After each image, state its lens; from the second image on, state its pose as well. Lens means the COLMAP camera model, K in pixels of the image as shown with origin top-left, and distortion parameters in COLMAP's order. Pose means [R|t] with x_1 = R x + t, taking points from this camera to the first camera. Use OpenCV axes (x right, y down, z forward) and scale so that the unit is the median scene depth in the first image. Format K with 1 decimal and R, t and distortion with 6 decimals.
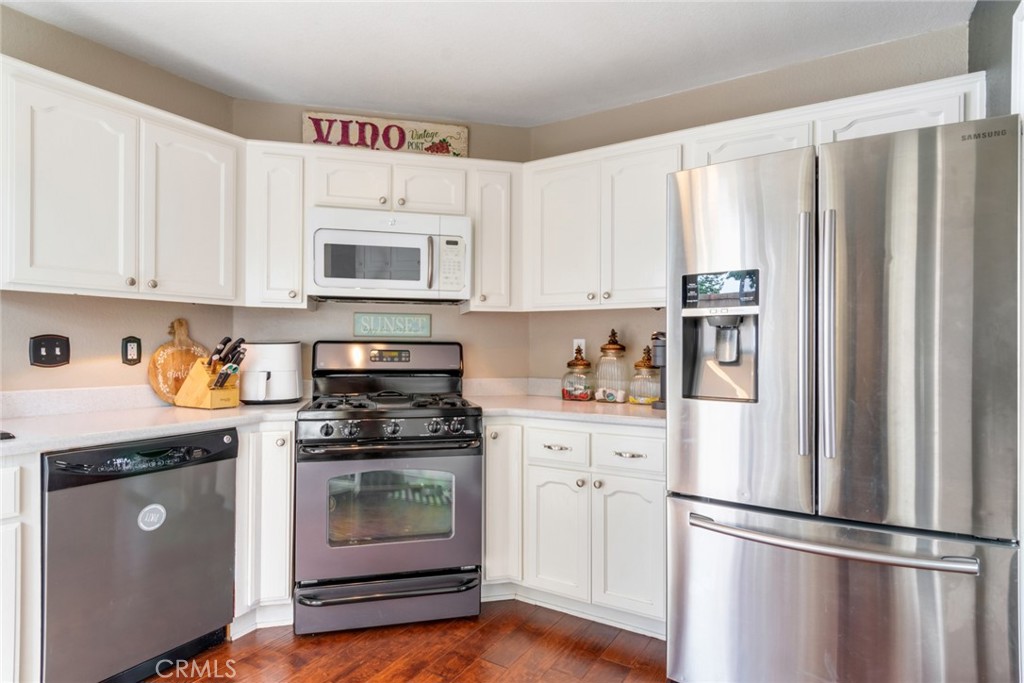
lens RADIAL K [[547.8, 0, 512.0], [0, 547.8, 346.9], [0, 0, 1]] dist [-0.006135, -0.002719]
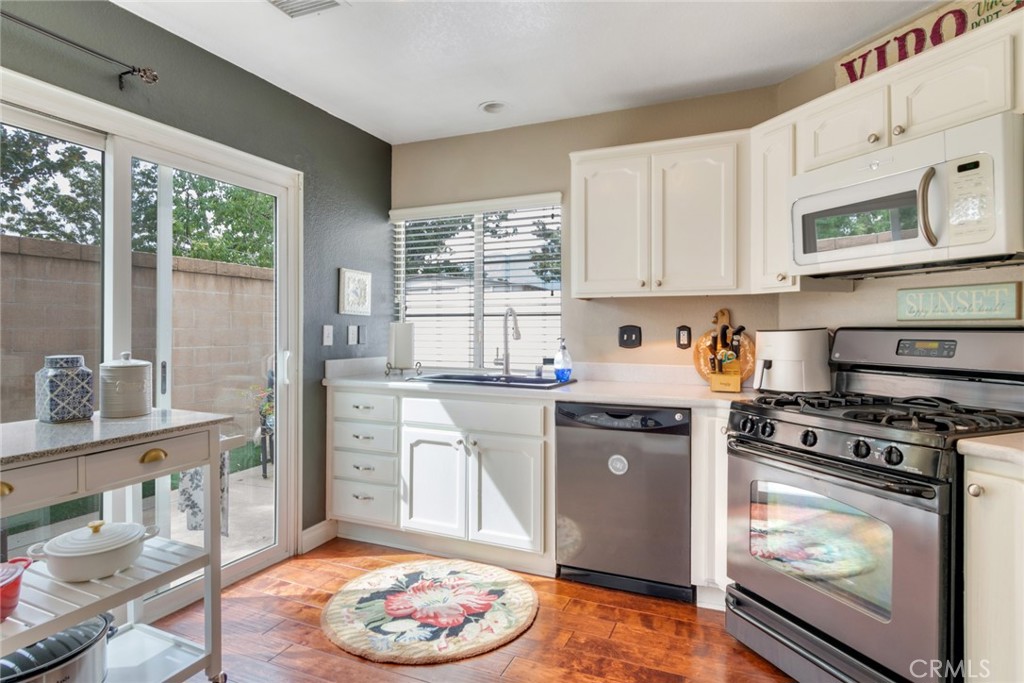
lens RADIAL K [[547.8, 0, 511.1], [0, 547.8, 330.4], [0, 0, 1]] dist [-0.006135, -0.002719]
pose [[0.128354, -0.004987, -0.991716, 0.453568], [-0.003754, 0.999978, -0.005515, -0.000094], [0.991721, 0.004431, 0.128333, 0.432066]]
